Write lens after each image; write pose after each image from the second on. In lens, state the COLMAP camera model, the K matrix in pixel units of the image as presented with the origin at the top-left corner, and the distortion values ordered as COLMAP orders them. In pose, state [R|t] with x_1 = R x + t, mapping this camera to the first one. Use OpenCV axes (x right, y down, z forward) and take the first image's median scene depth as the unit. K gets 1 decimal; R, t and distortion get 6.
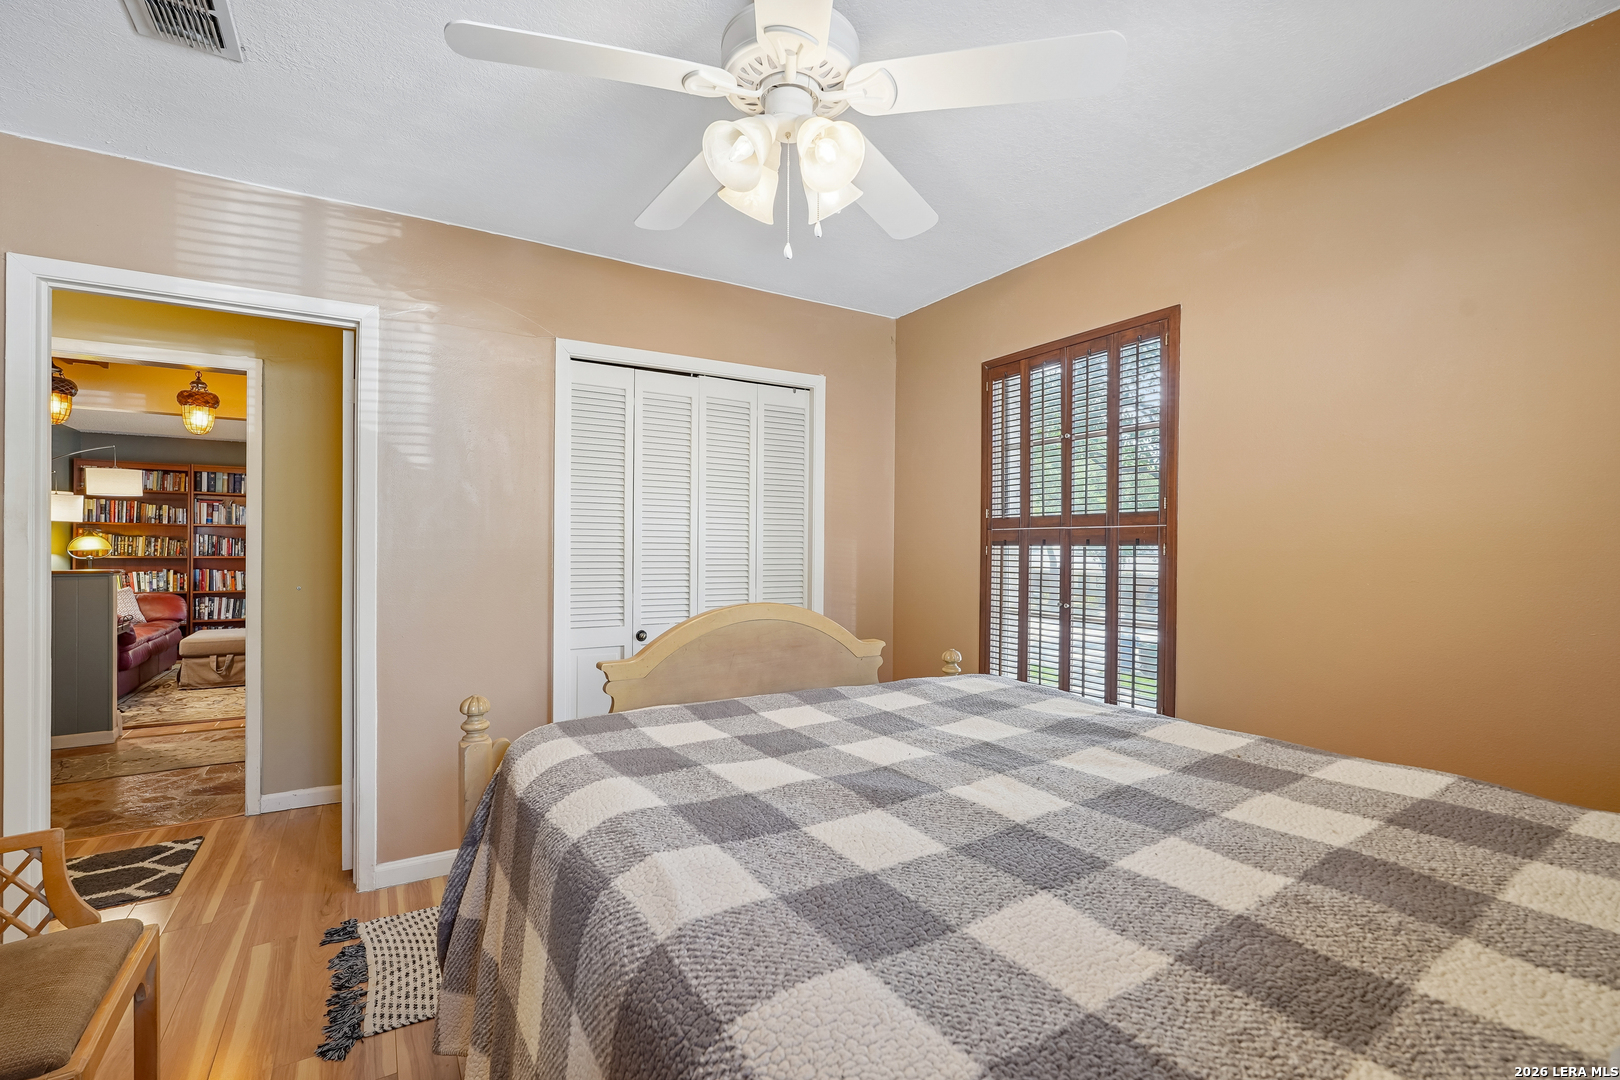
lens RADIAL K [[714.5, 0, 804.7], [0, 714.5, 552.9], [0, 0, 1]] dist [-0.010947, 0.006564]
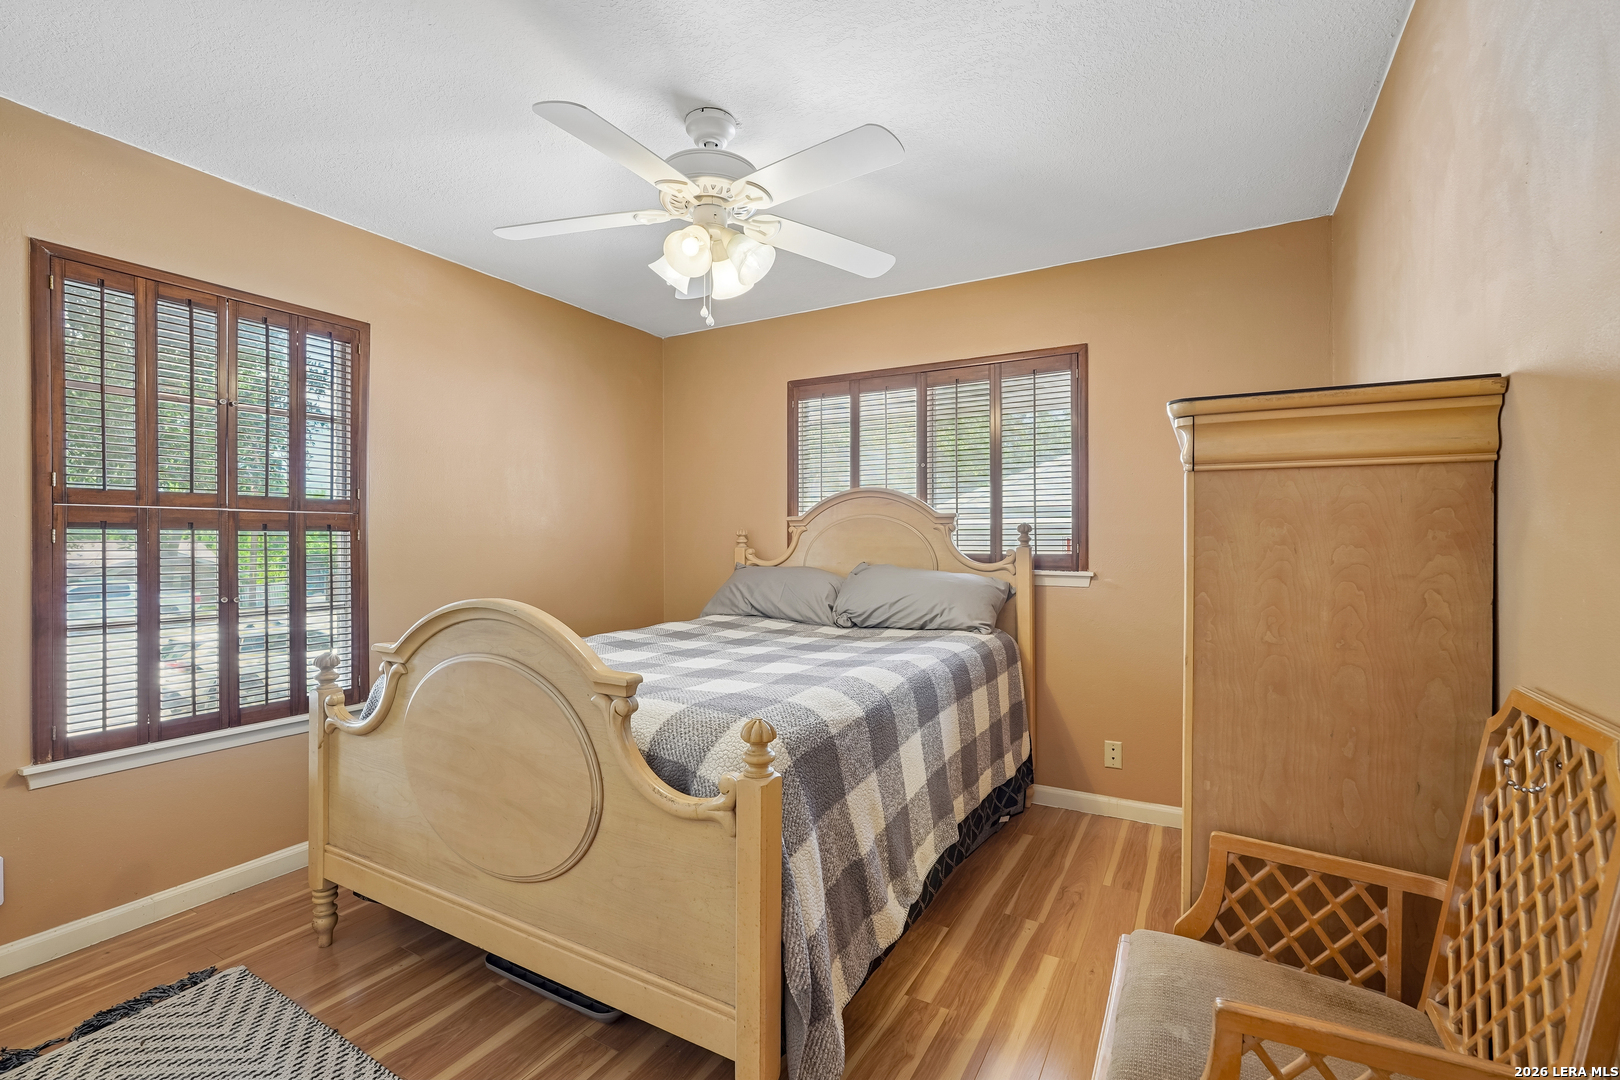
lens RADIAL K [[714.5, 0, 805.0], [0, 714.5, 532.7], [0, 0, 1]] dist [-0.010947, 0.006564]
pose [[-0.475237, -0.002055, 0.879856, -0.713595], [-0.006885, 0.999975, -0.001384, -0.011018], [-0.879831, -0.006715, -0.475239, 0.790371]]
